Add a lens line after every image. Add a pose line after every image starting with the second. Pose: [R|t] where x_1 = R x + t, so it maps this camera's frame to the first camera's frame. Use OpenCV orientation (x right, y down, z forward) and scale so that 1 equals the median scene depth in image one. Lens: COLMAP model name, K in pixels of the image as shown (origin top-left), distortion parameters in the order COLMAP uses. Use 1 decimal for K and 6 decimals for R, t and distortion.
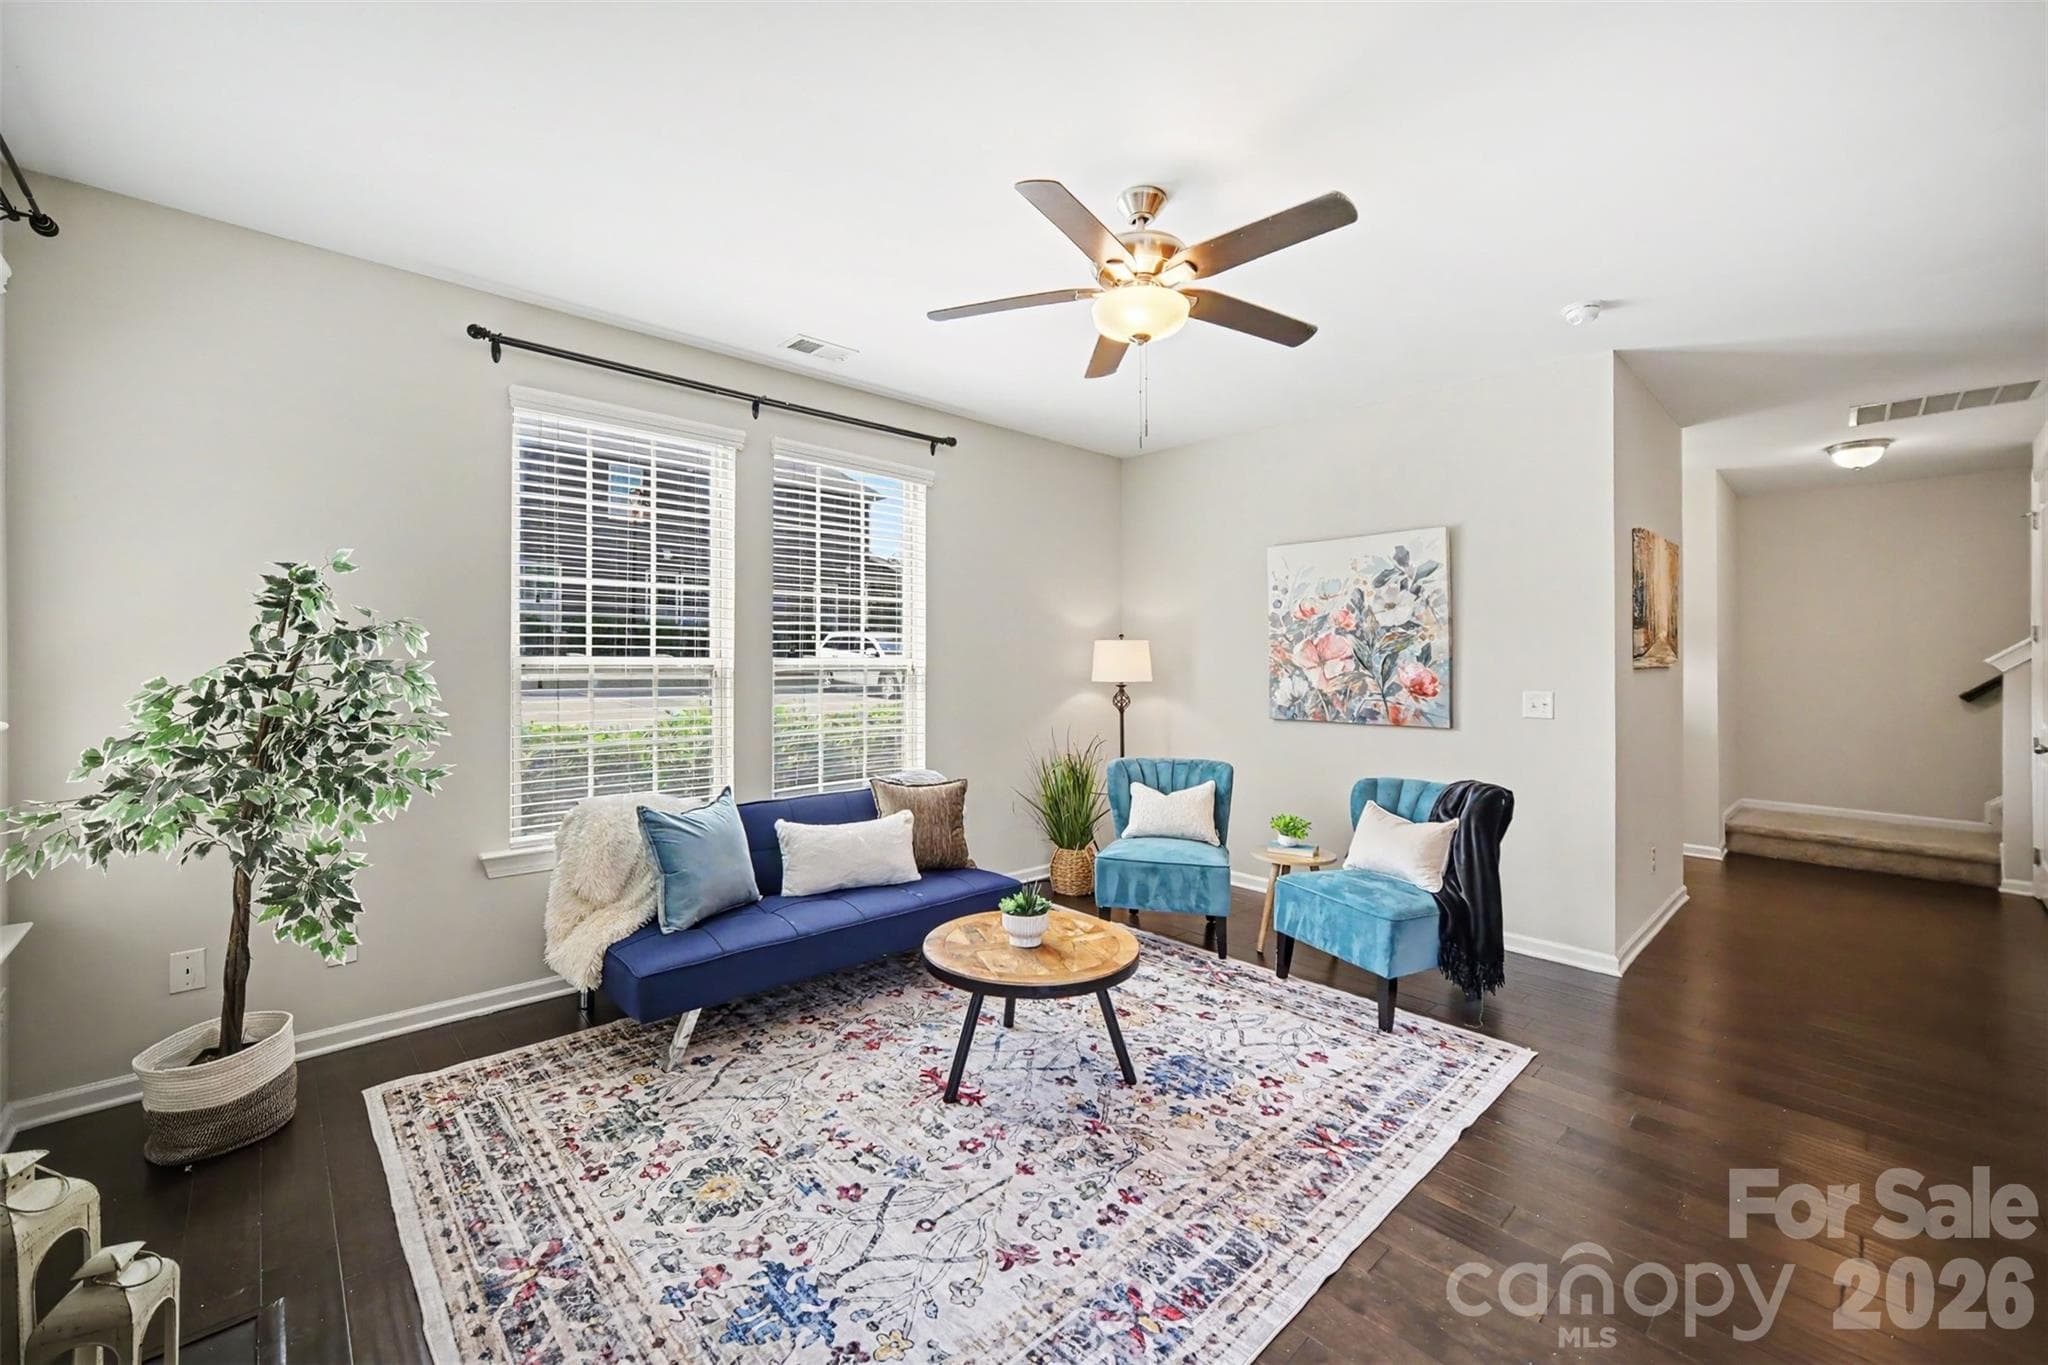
lens RADIAL K [[842.8, 0, 1022.1], [0, 842.8, 654.2], [0, 0, 1]] dist [-0.000890, 0.002770]
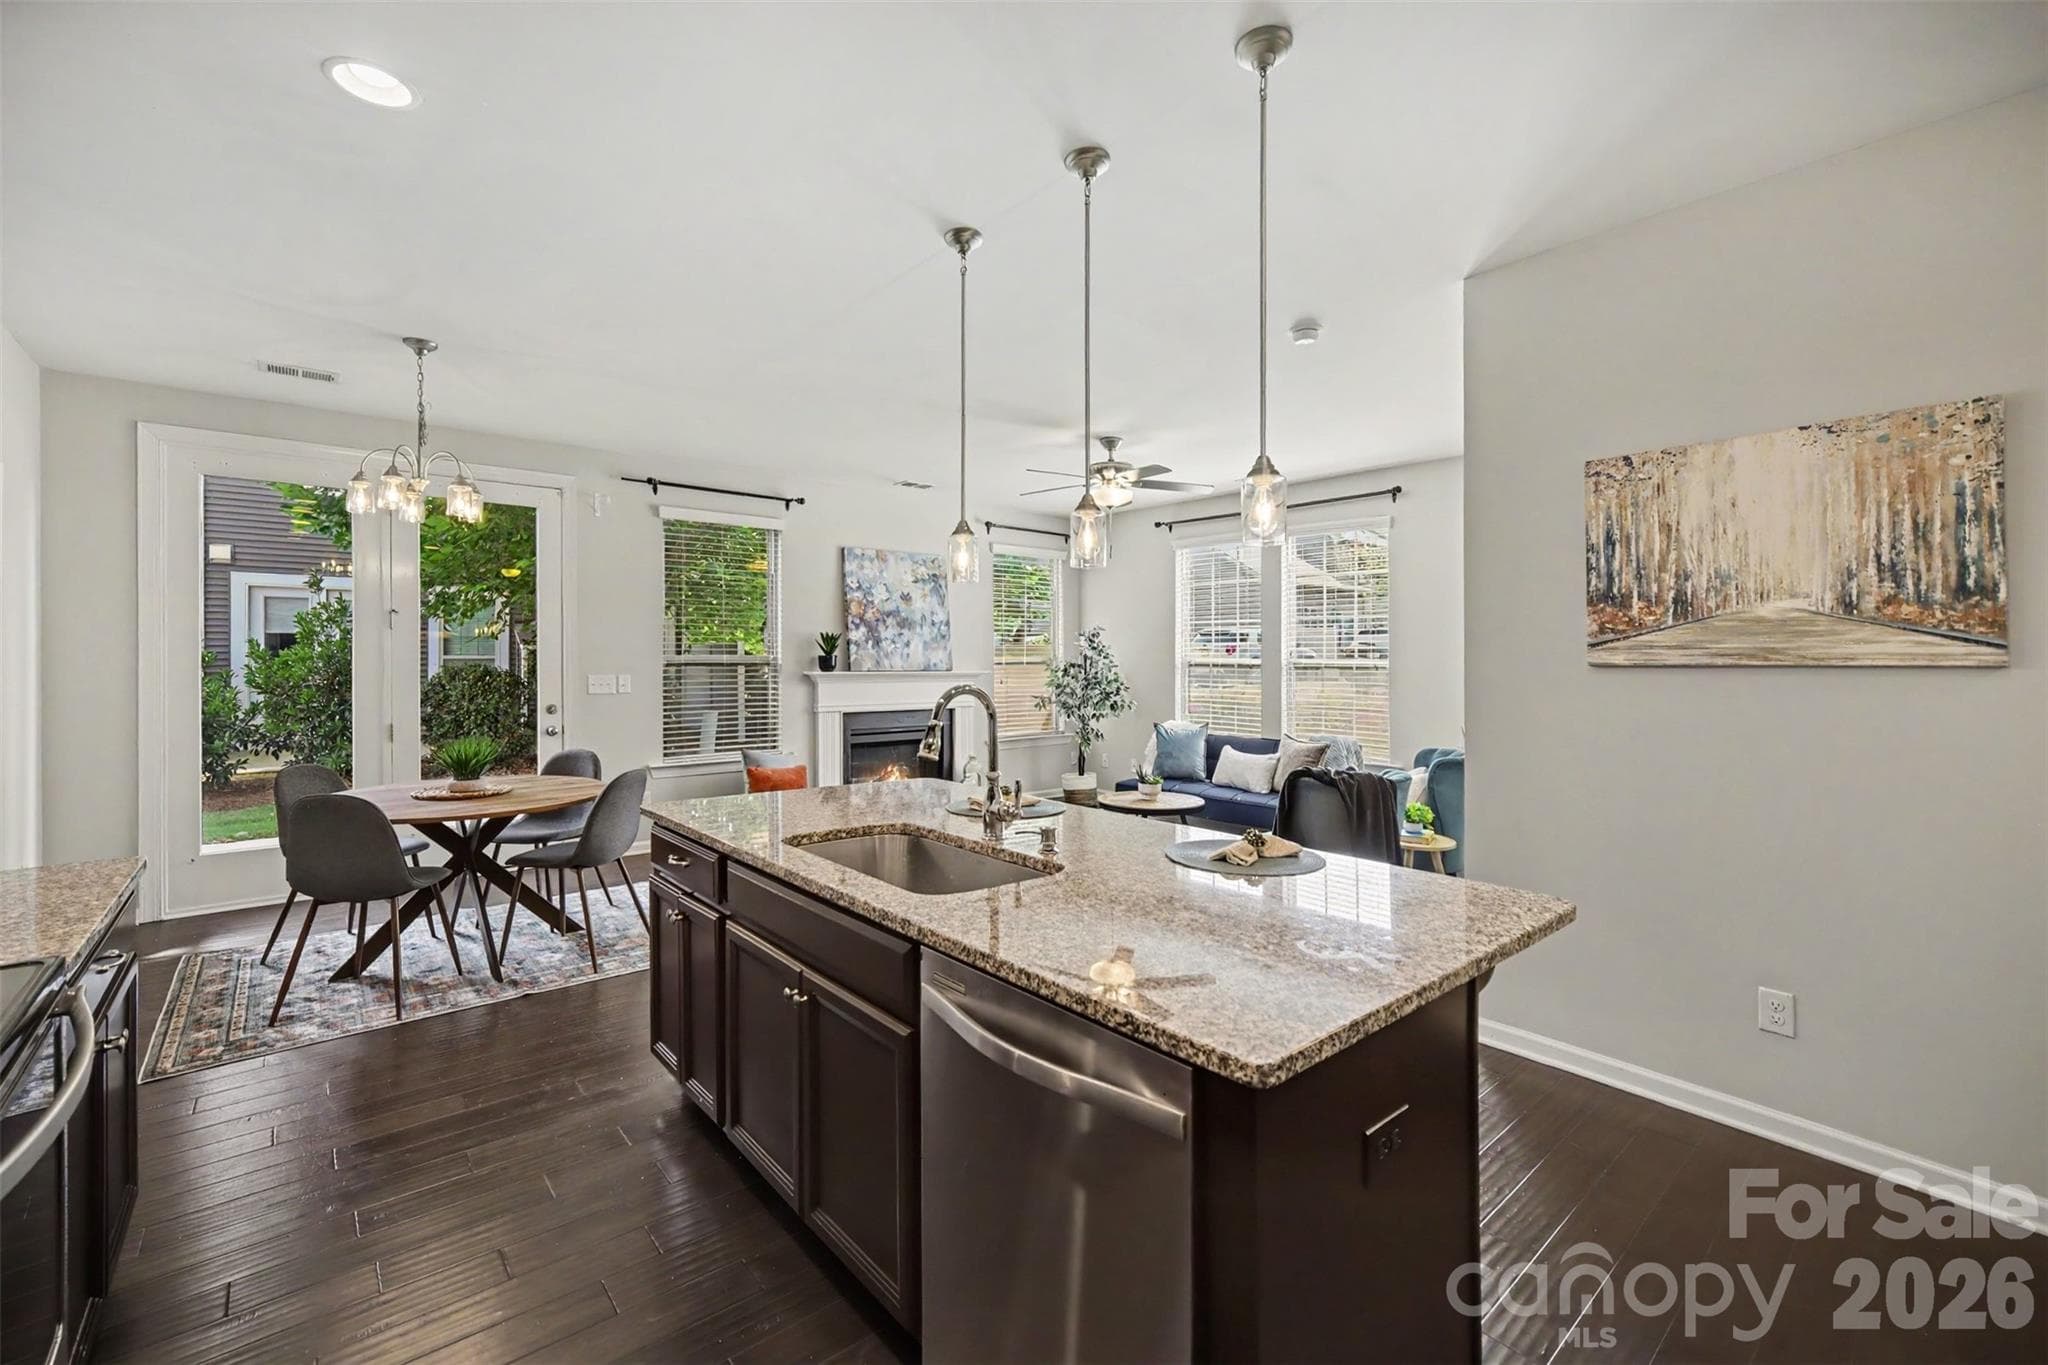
lens RADIAL K [[870.5, 0, 1001.8], [0, 870.5, 644.5], [0, 0, 1]] dist [0.004018, -0.001212]
pose [[-0.059172, -0.021207, -0.998023, 2.020995], [0.006462, 0.999745, -0.021626, 0.015080], [0.998227, -0.007728, -0.059020, 0.733130]]
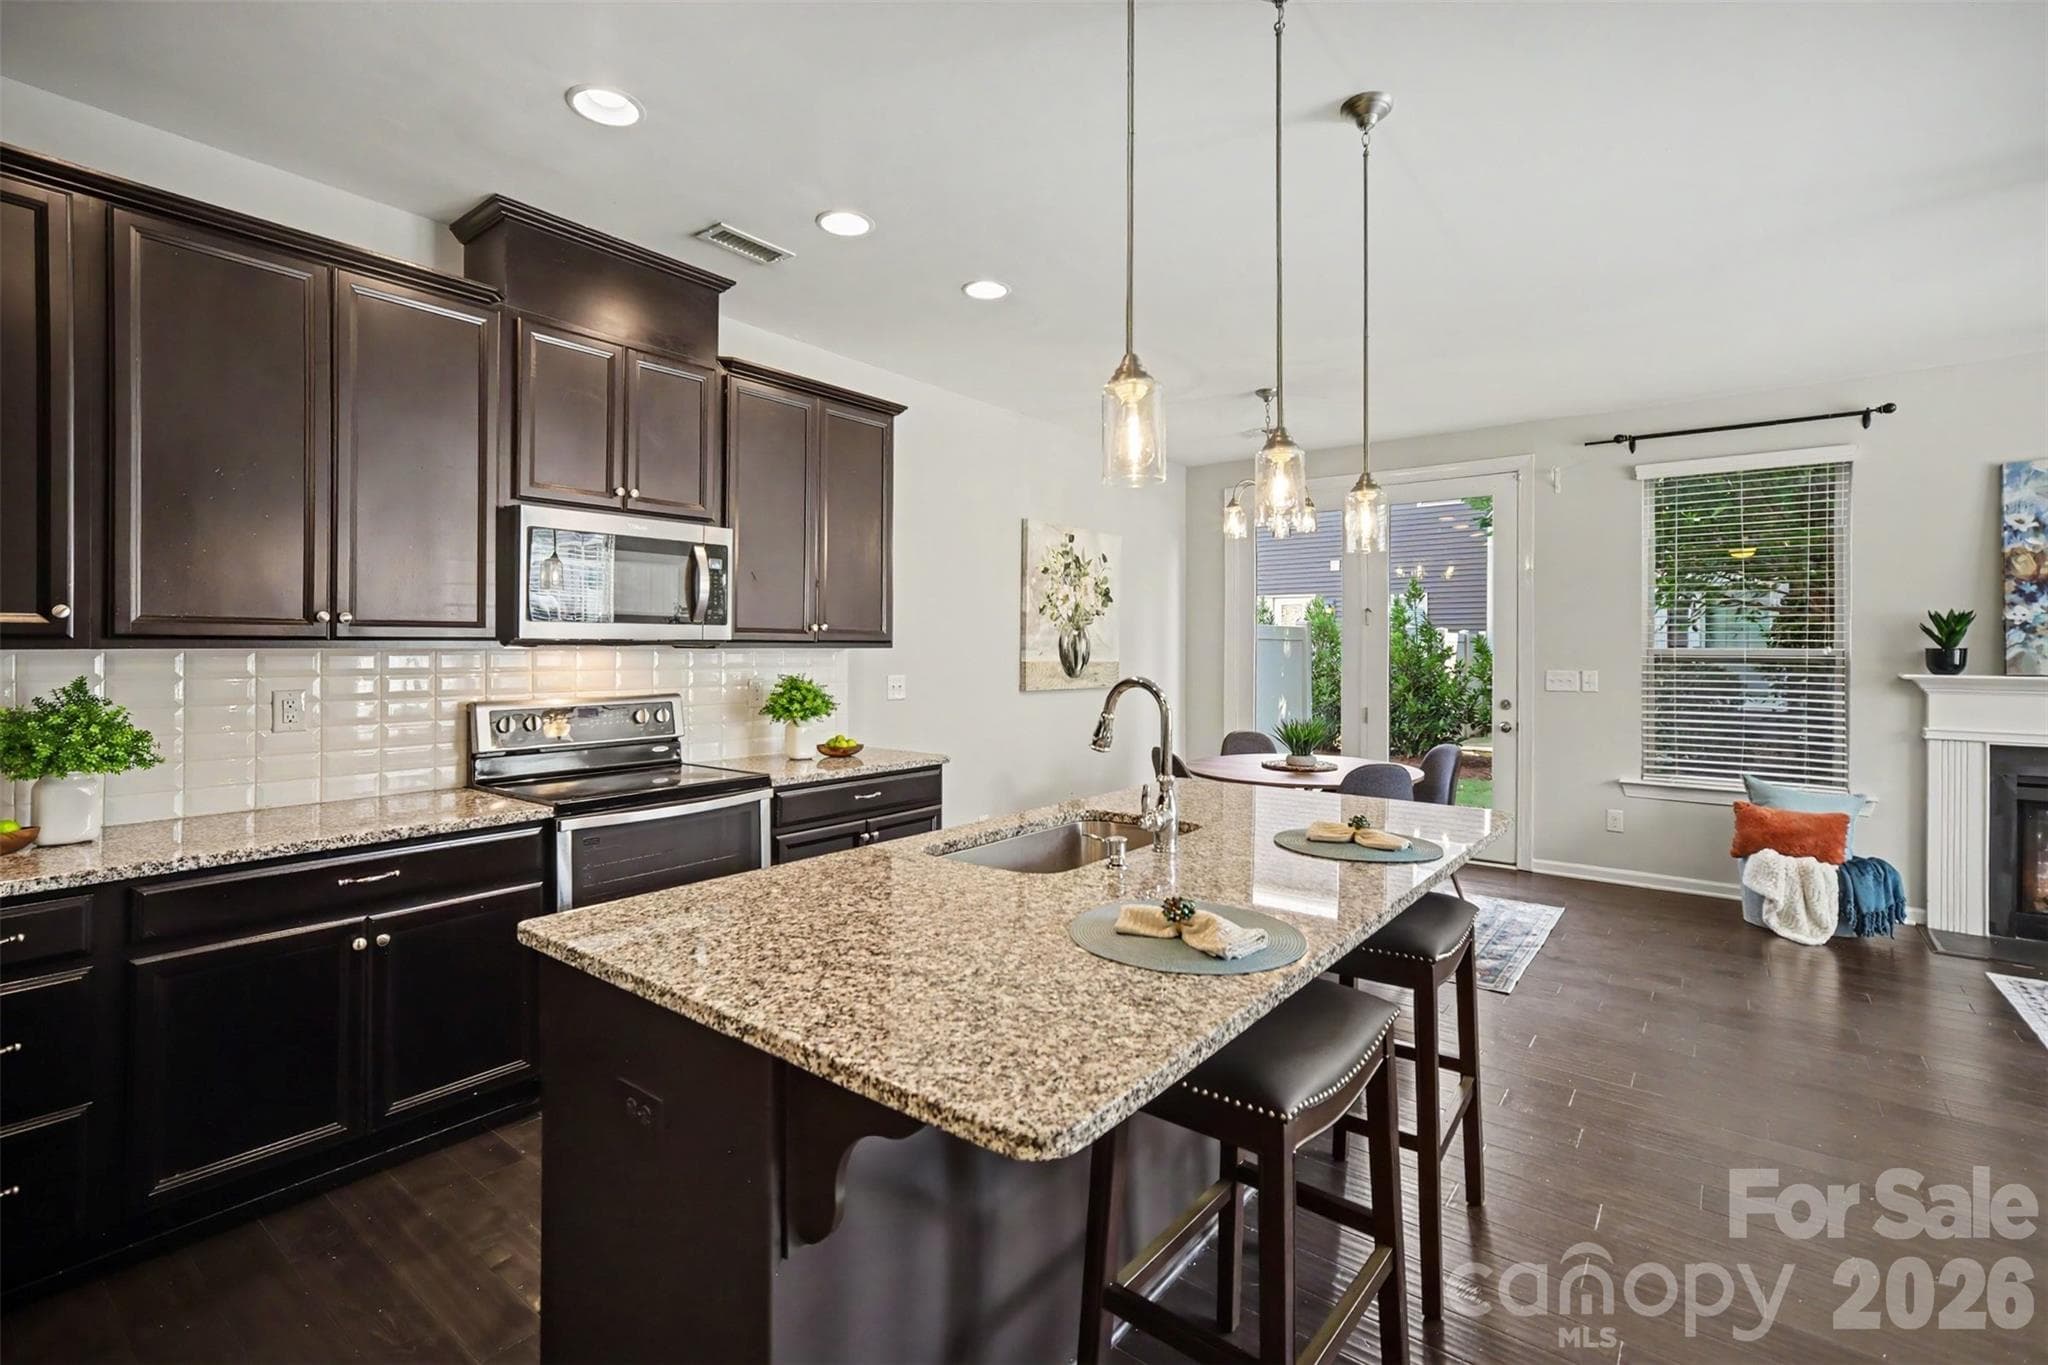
lens RADIAL K [[912.6, 0, 1023.6], [0, 912.6, 673.2], [0, 0, 1]] dist [-0.003378, -0.002338]
pose [[-0.989716, -0.004242, -0.142987, 1.442412], [-0.006521, 0.999859, 0.015471, 0.020102], [0.142901, 0.016244, -0.989604, 1.391718]]
